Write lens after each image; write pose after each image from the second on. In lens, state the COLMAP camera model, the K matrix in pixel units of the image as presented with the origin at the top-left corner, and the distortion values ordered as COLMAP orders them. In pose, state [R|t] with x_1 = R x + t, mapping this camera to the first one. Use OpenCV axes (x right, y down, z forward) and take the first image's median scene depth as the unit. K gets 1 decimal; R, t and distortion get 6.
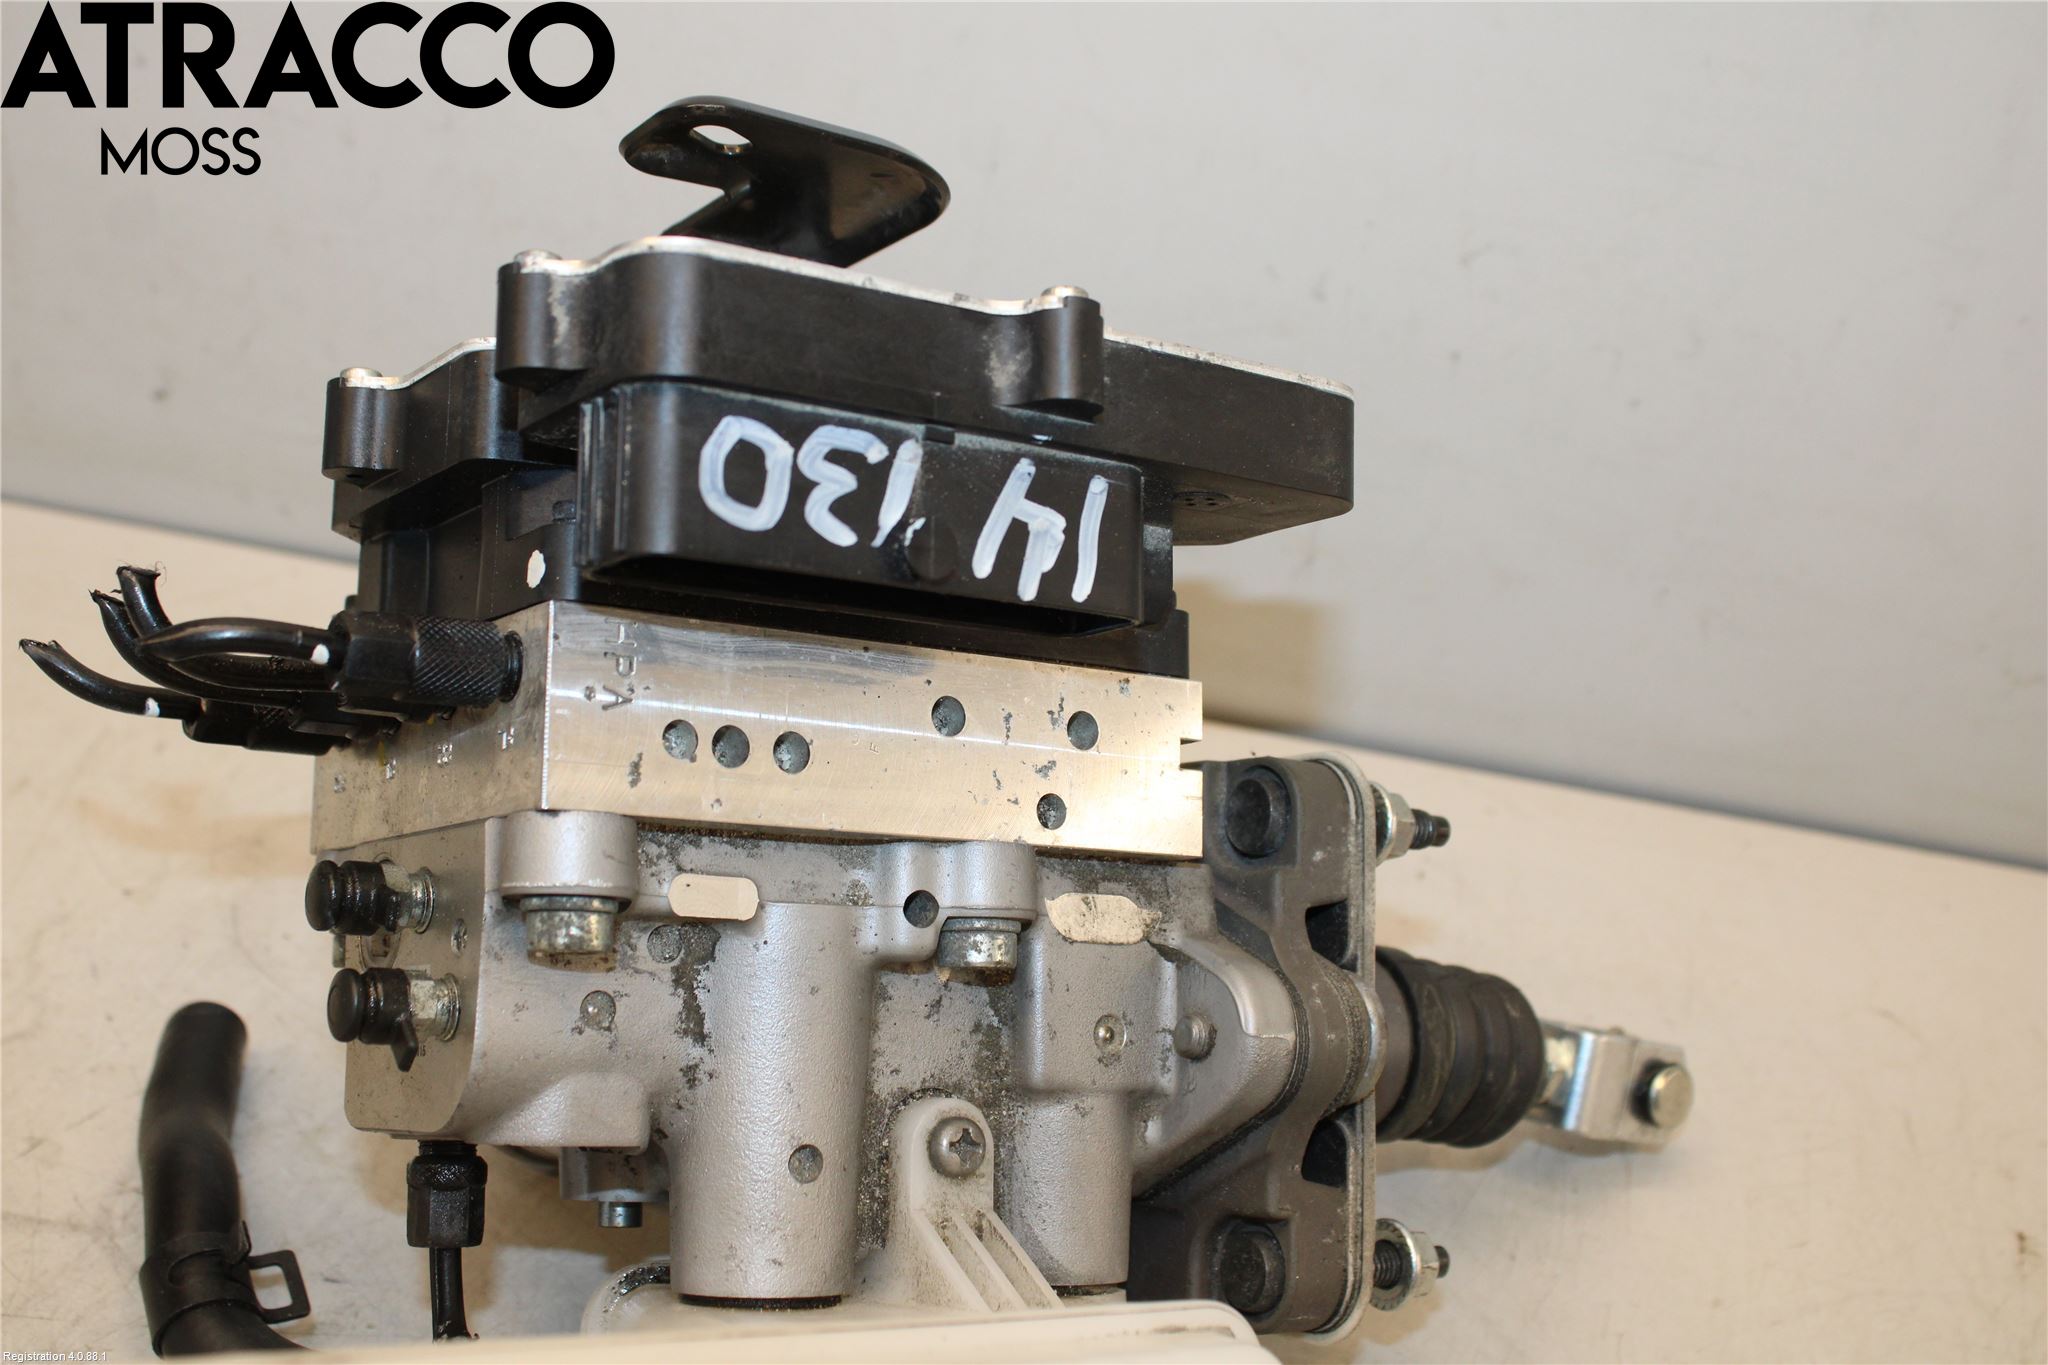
lens RADIAL K [[2685.5, 0, 1024.0], [0, 2685.5, 682.5], [0, 0, 1]] dist [-0.015441, -0.005858]
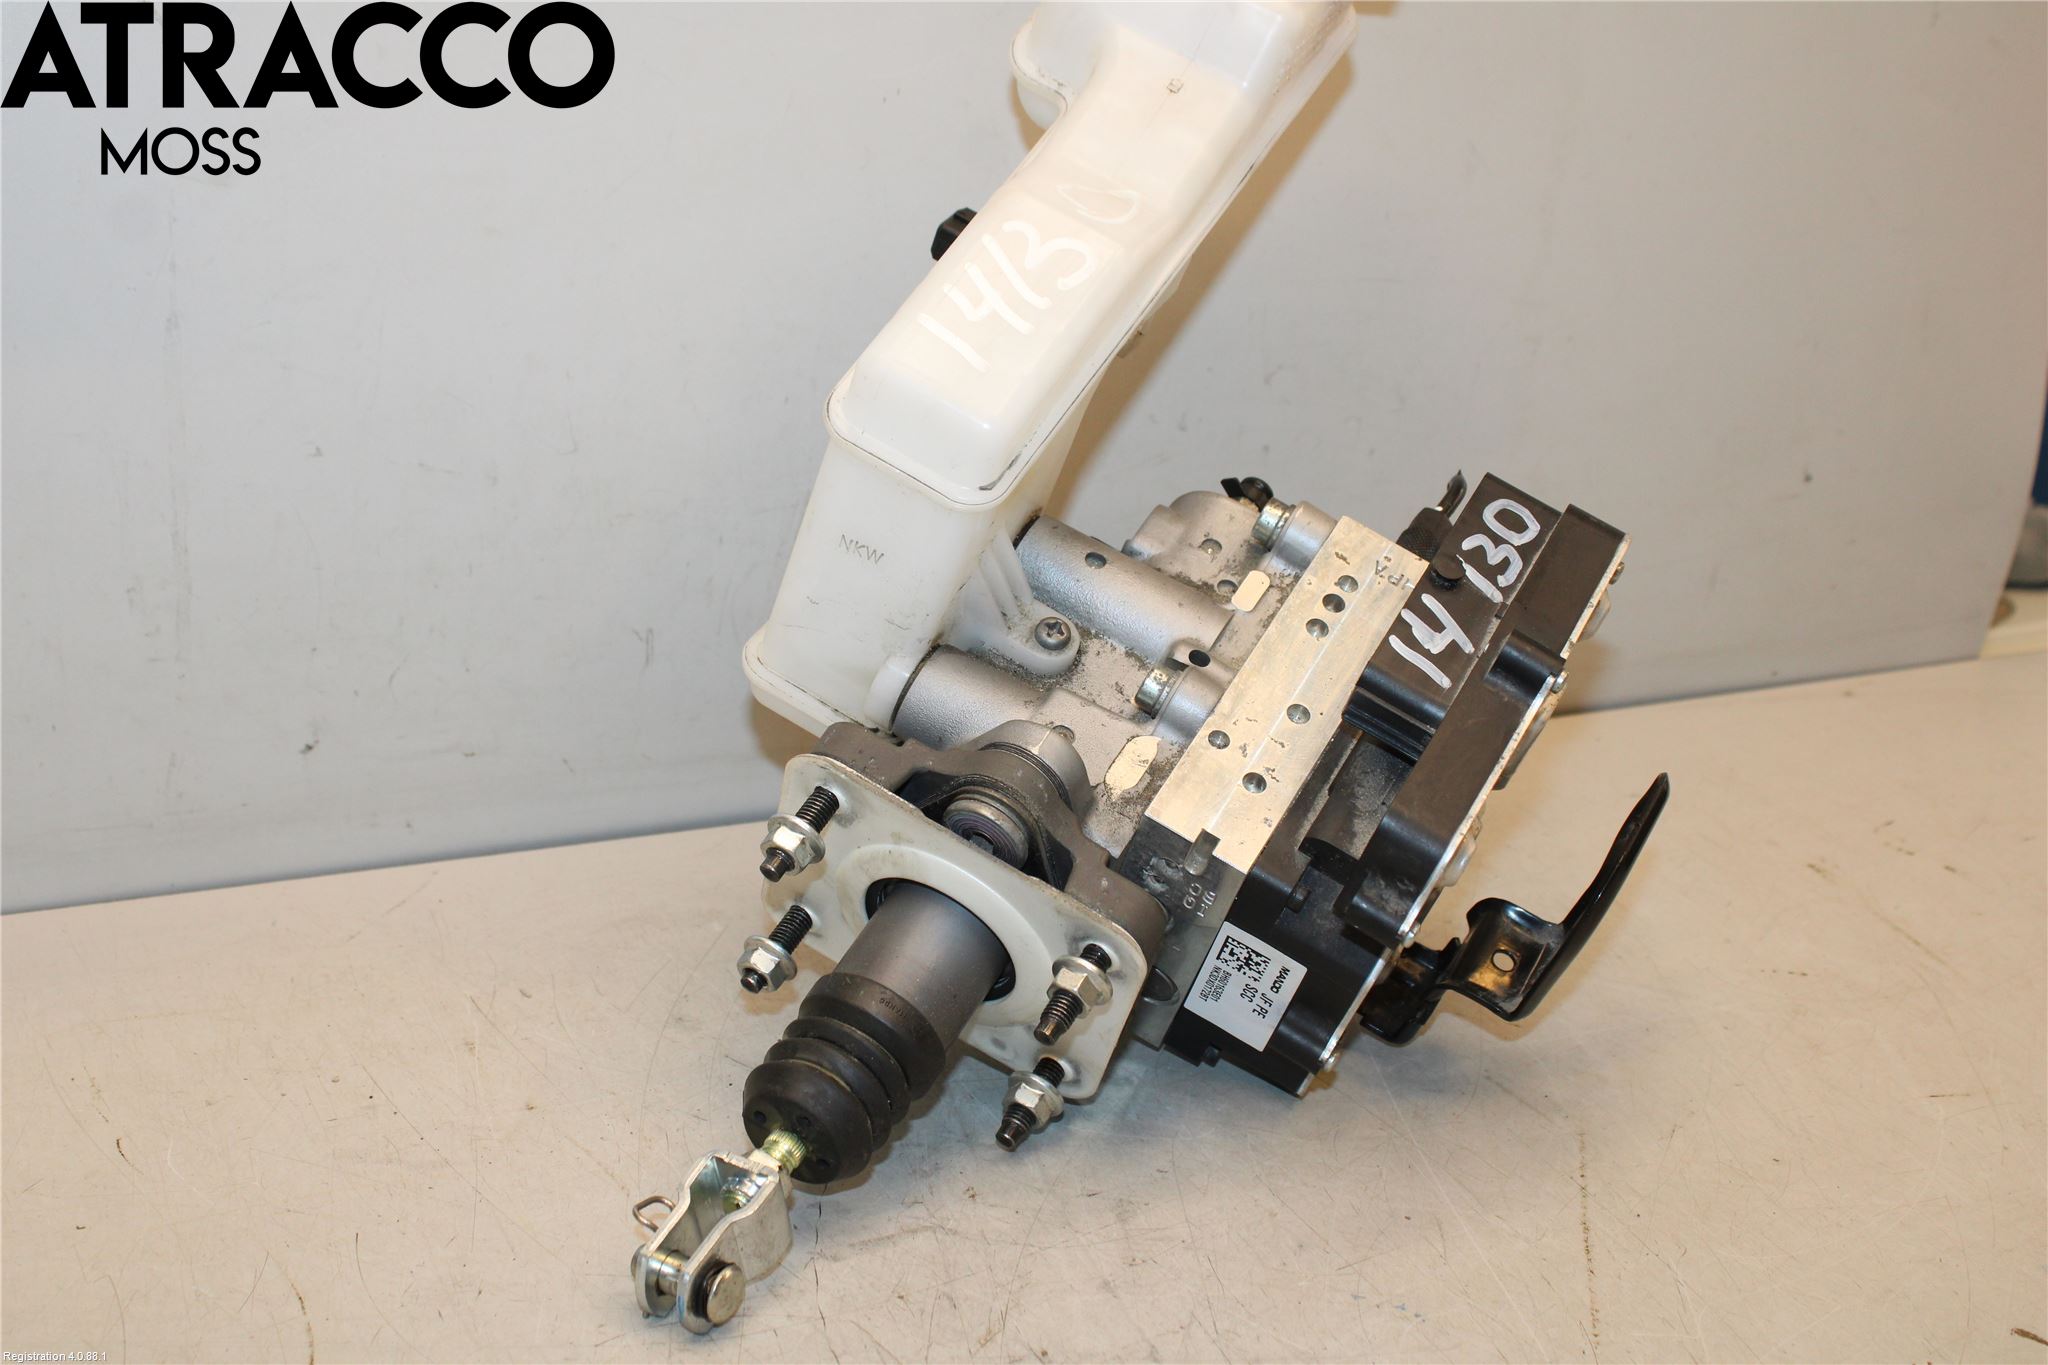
lens RADIAL K [[2758.0, 0, 1024.0], [0, 2758.0, 682.5], [0, 0, 1]] dist [-0.037516, -0.014486]
pose [[-0.271233, 0.189176, -0.943740, 1.769089], [-0.916083, -0.351595, 0.192805, -0.167936], [-0.295340, 0.916839, 0.268665, 0.628199]]
